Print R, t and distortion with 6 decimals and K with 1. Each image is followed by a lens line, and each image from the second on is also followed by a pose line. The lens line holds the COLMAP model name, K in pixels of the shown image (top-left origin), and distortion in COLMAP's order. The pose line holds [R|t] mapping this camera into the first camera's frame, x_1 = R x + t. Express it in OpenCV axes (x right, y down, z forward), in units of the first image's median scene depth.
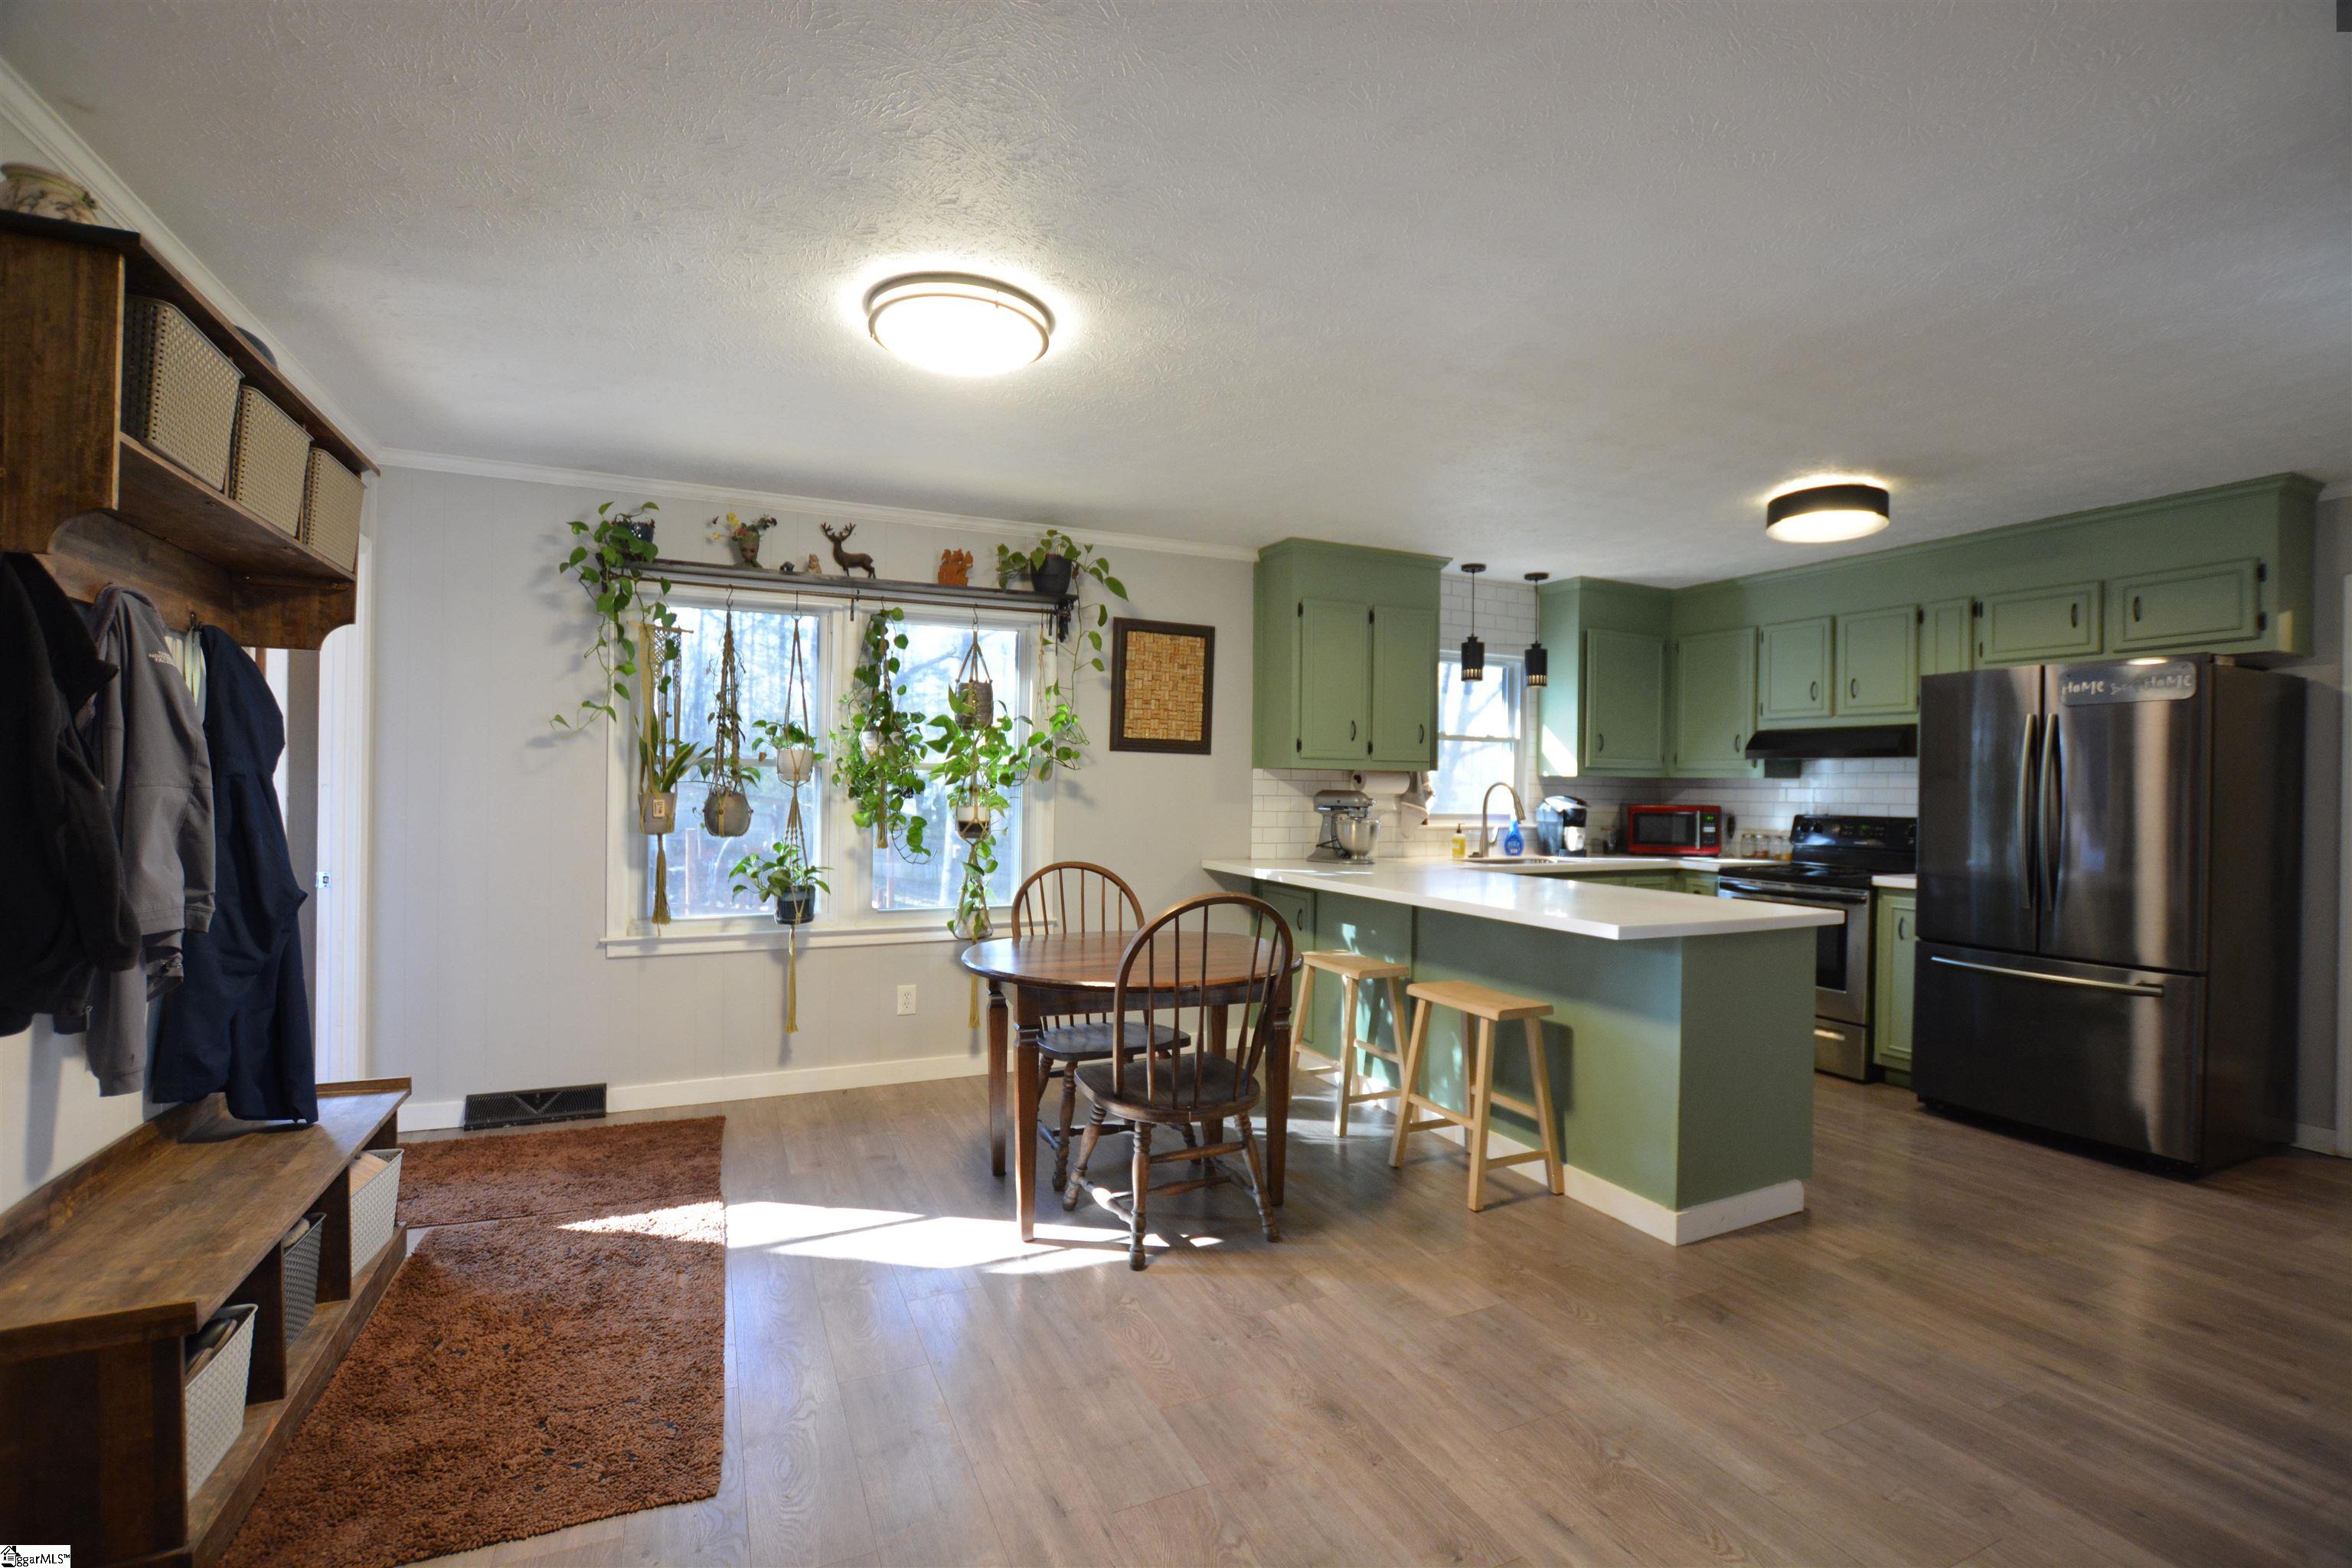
lens RADIAL K [[1035.5, 0, 1176.0], [0, 1035.5, 784.0], [0, 0, 1]] dist [-0.040204, 0.009350]
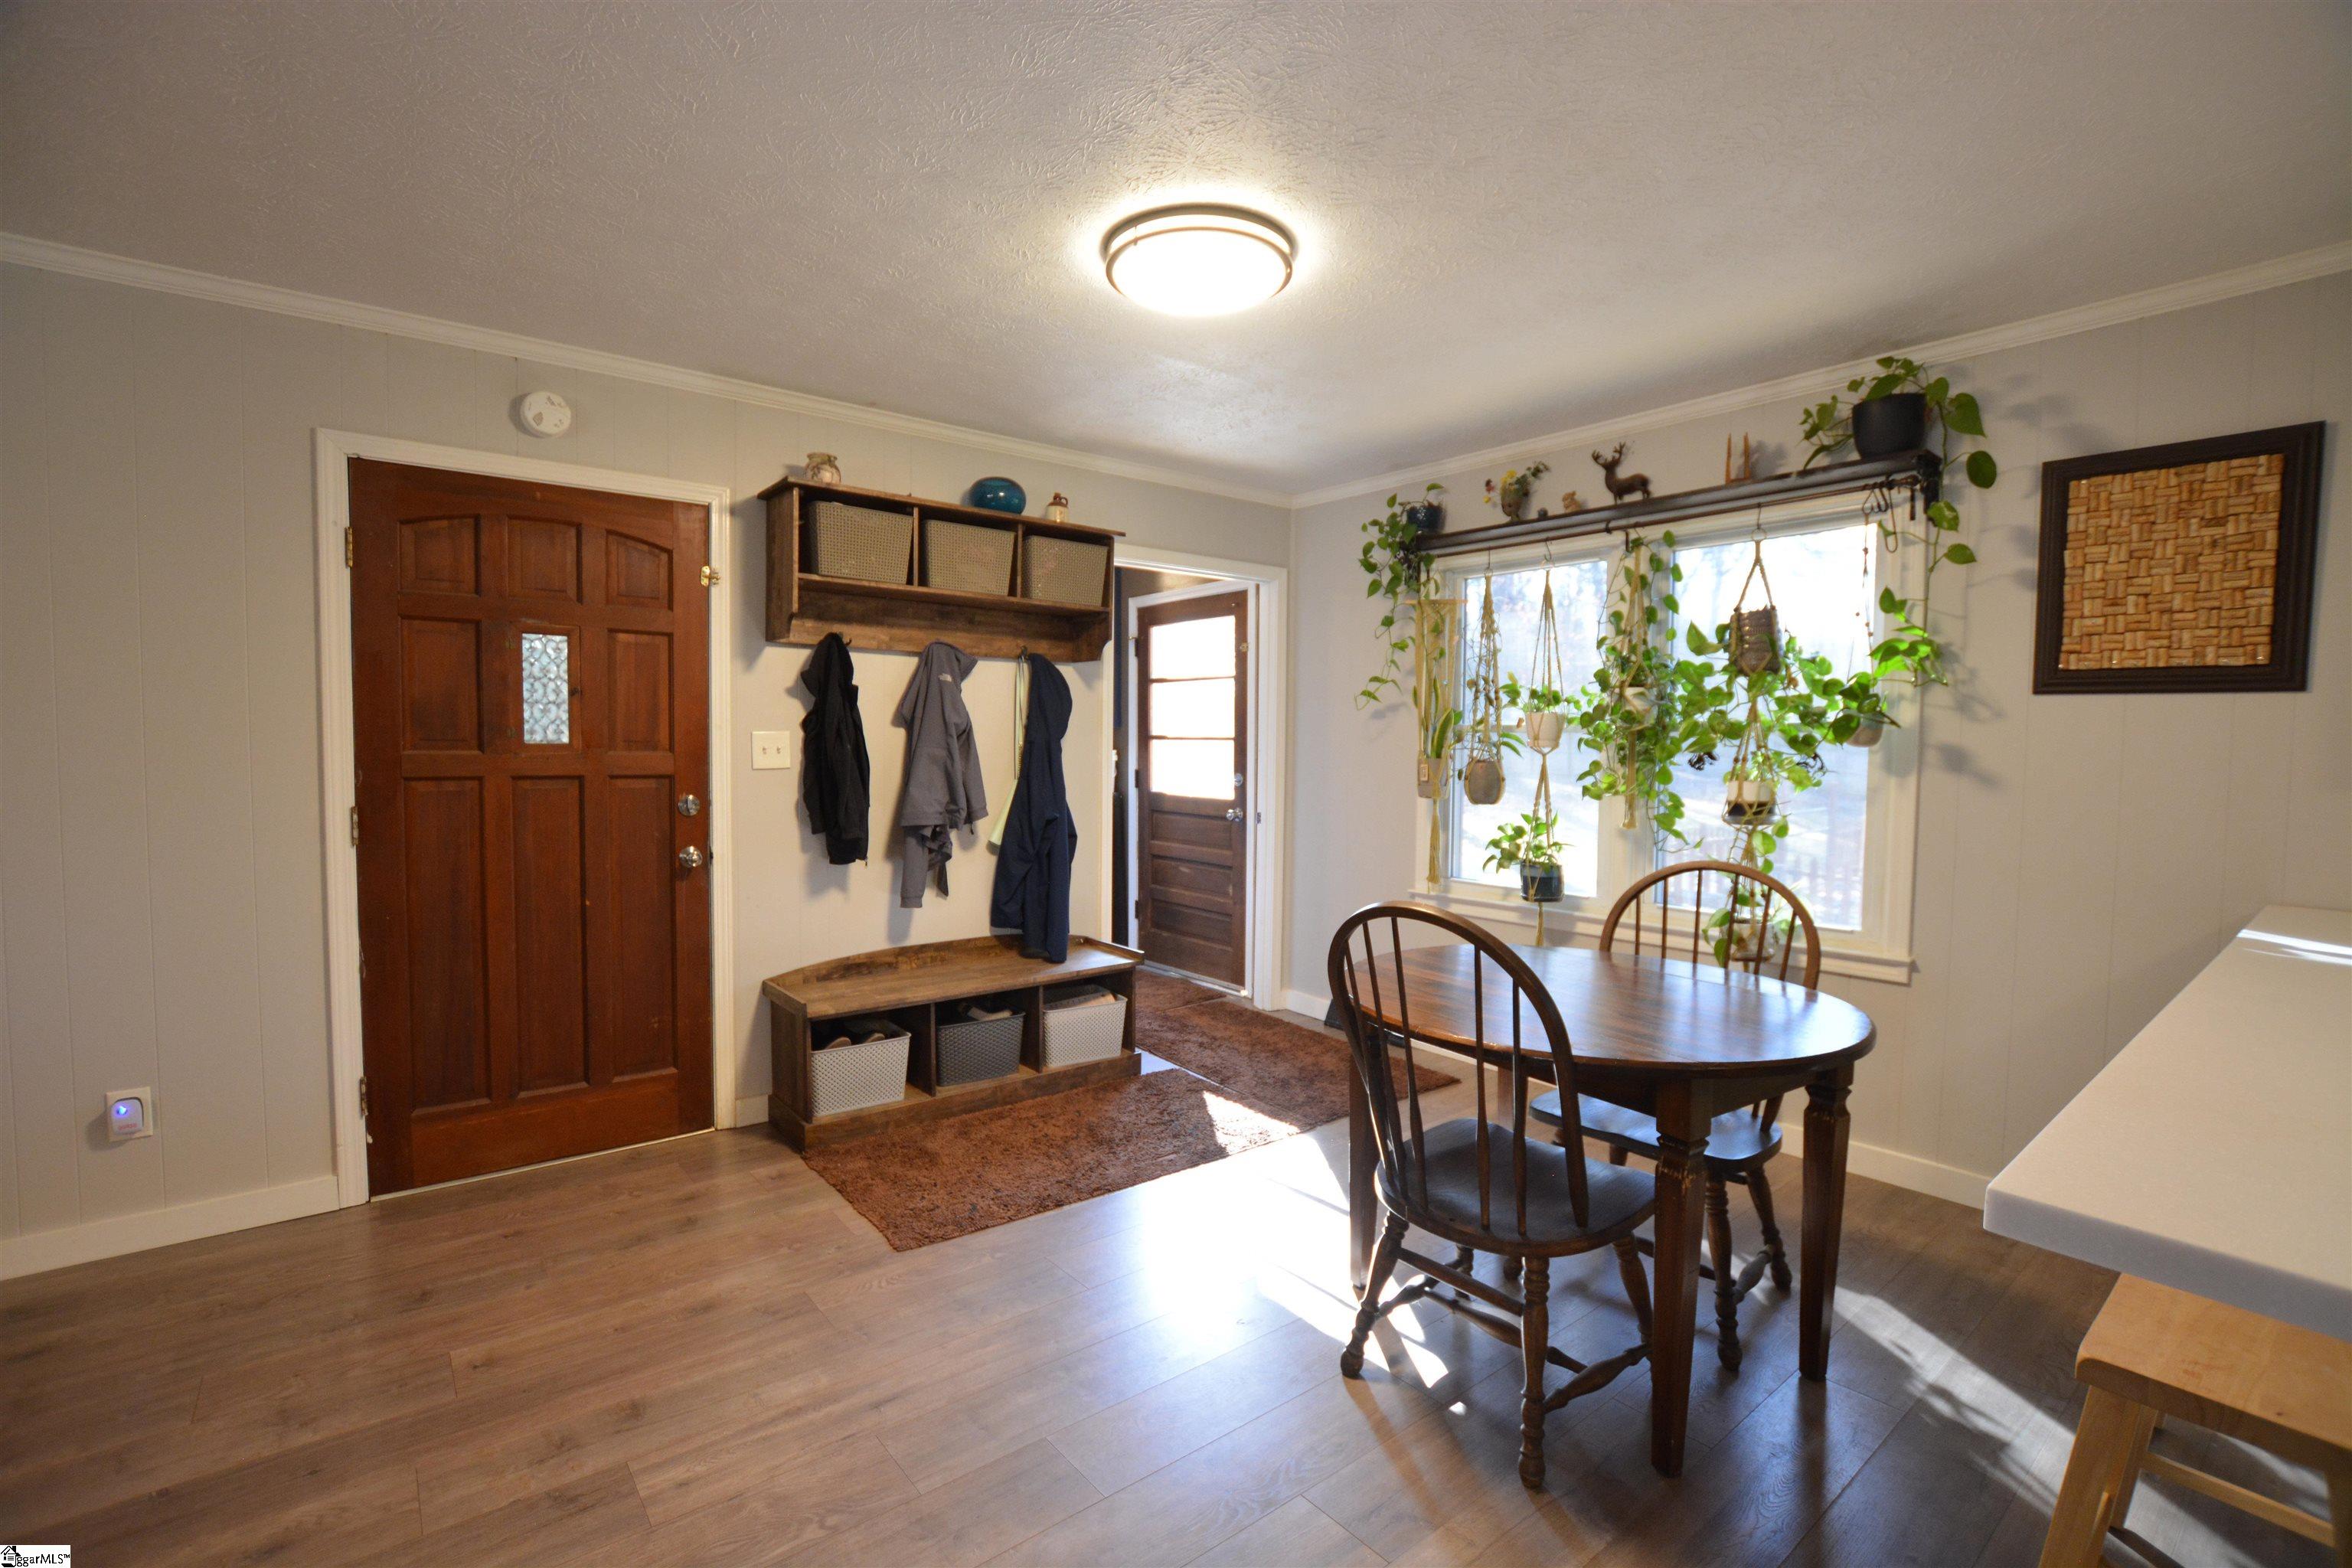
lens RADIAL K [[1035.5, 0, 1176.0], [0, 1035.5, 784.0], [0, 0, 1]] dist [-0.040204, 0.009350]
pose [[0.238445, 0.030107, -0.970689, 0.419135], [-0.005671, 0.999545, 0.029609, 0.005058], [0.971139, -0.001556, 0.238507, 0.437084]]
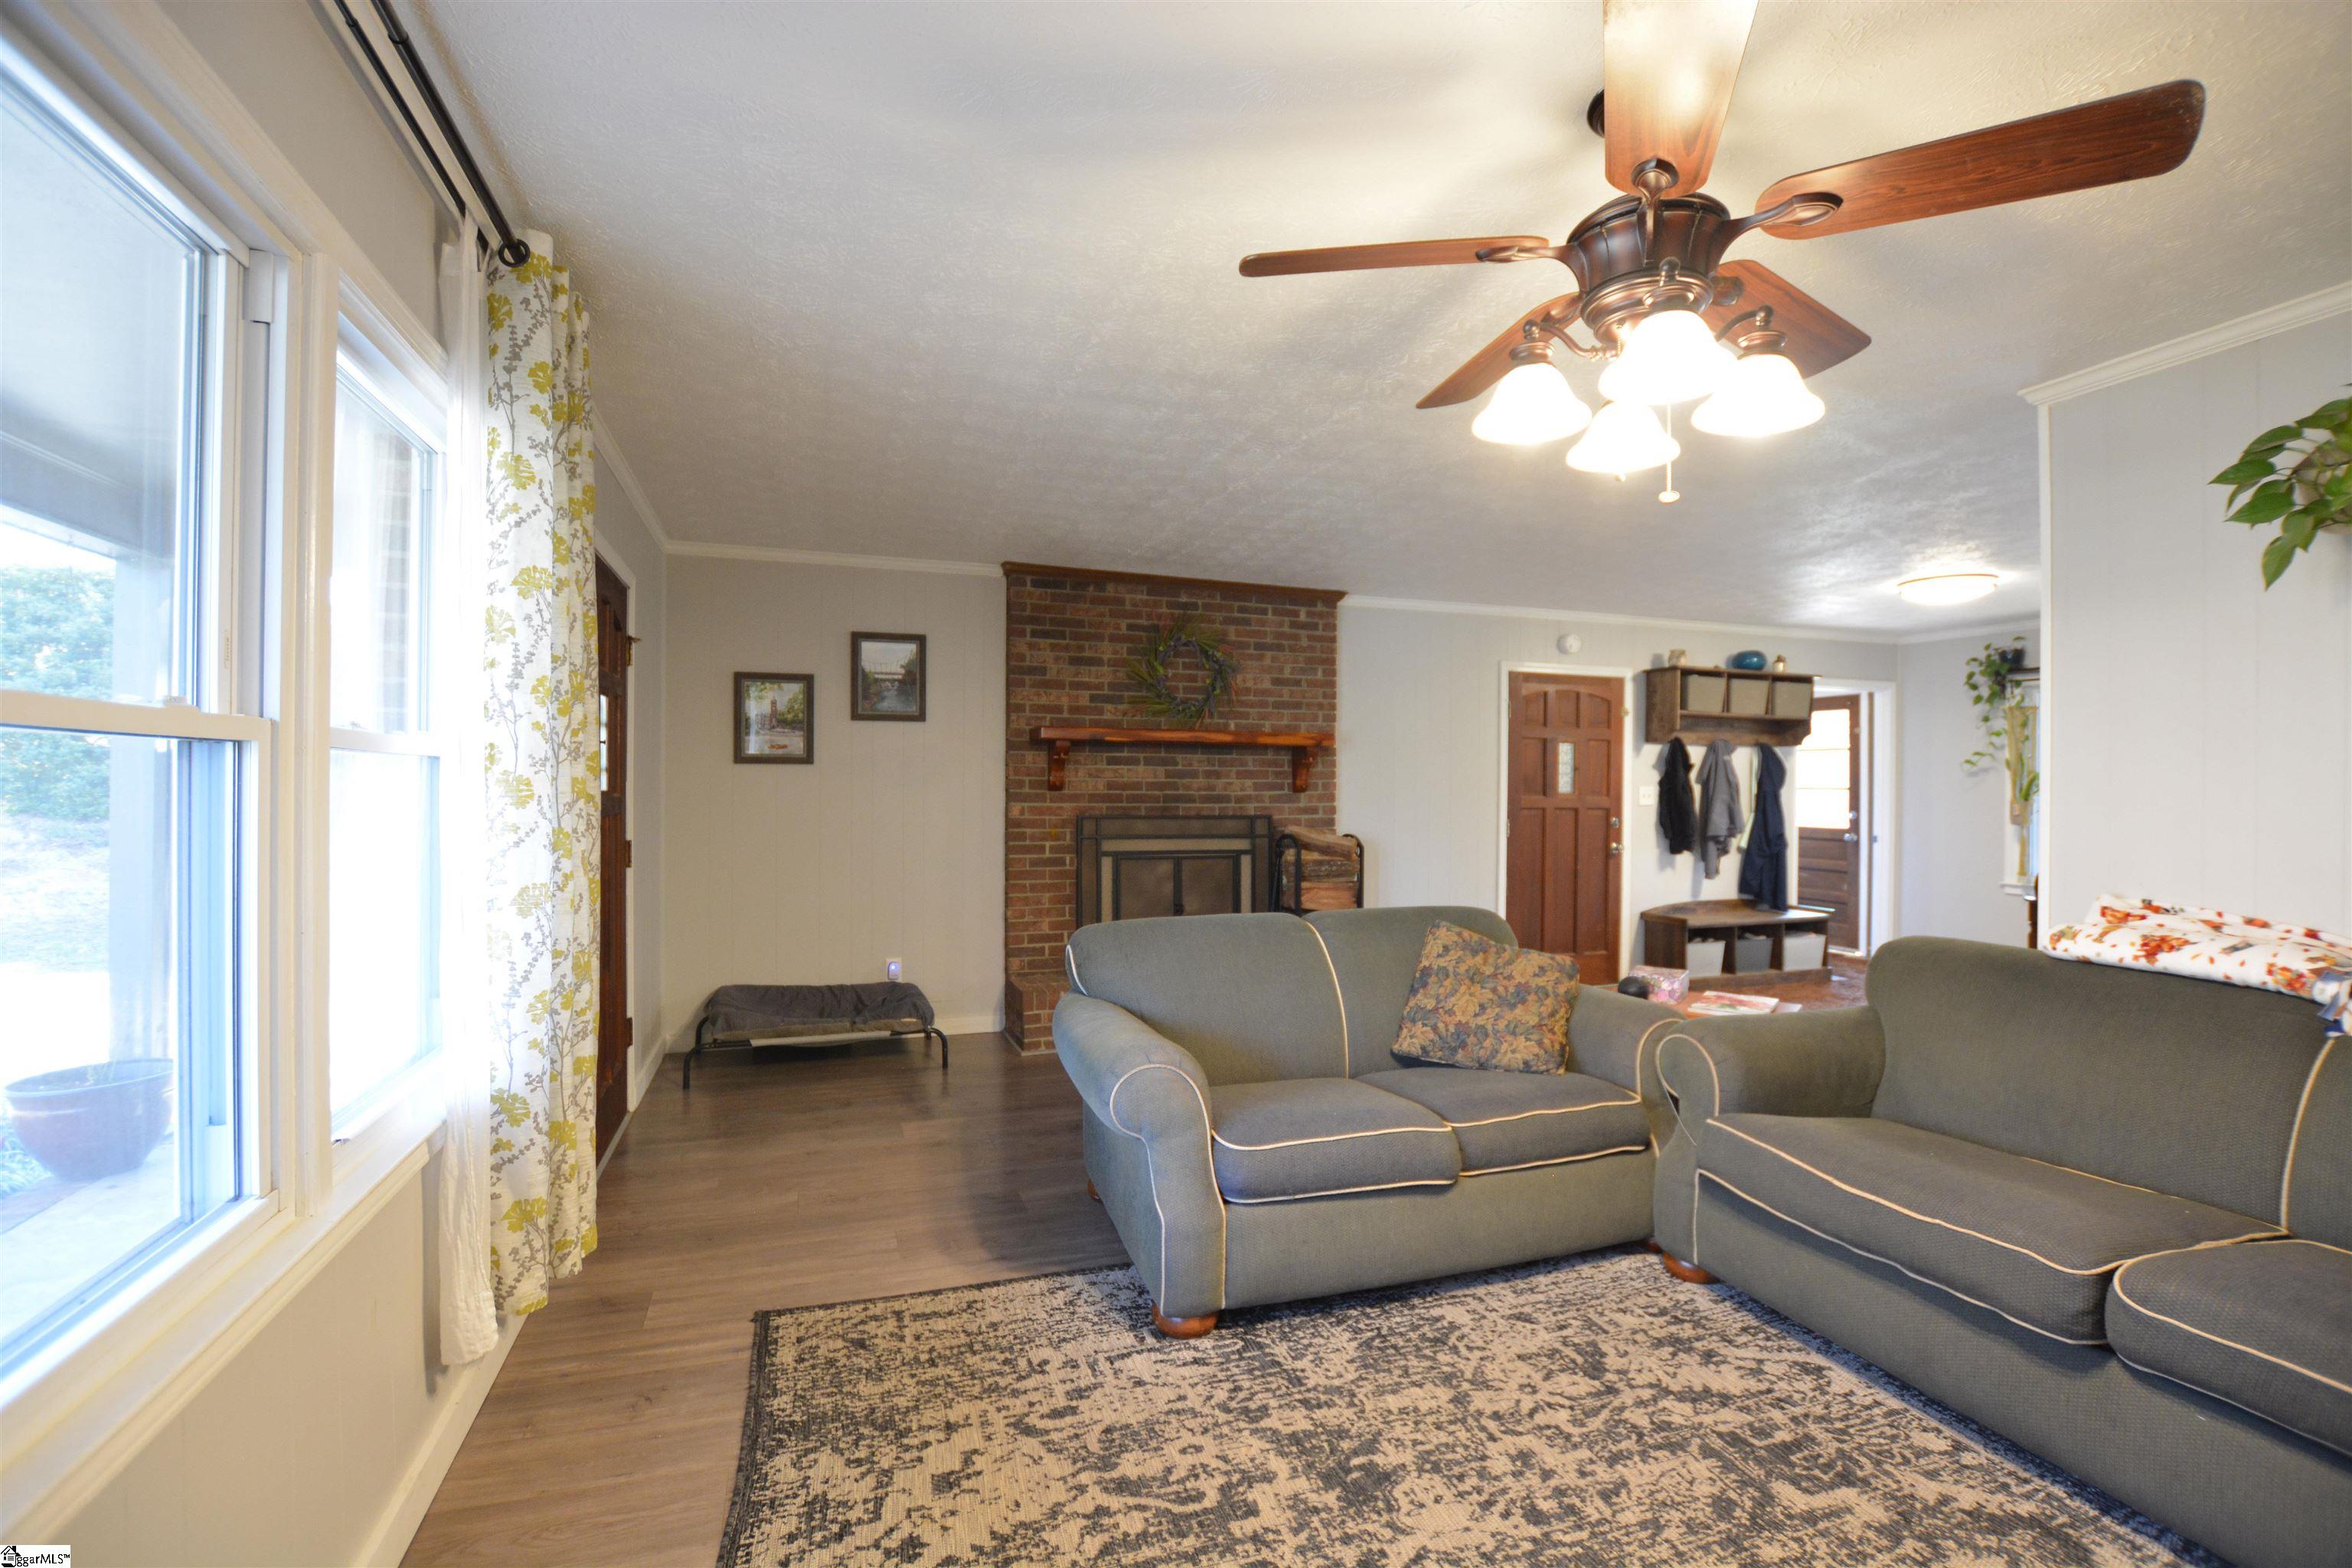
lens RADIAL K [[1036.4, 0, 1176.0], [0, 1036.4, 784.0], [0, 0, 1]] dist [-0.020524, 0.000049]
pose [[-0.087318, -0.014058, -0.996081, 1.227209], [-0.007346, 0.999882, -0.013468, 0.012617], [0.996153, 0.006141, -0.087411, -0.263516]]
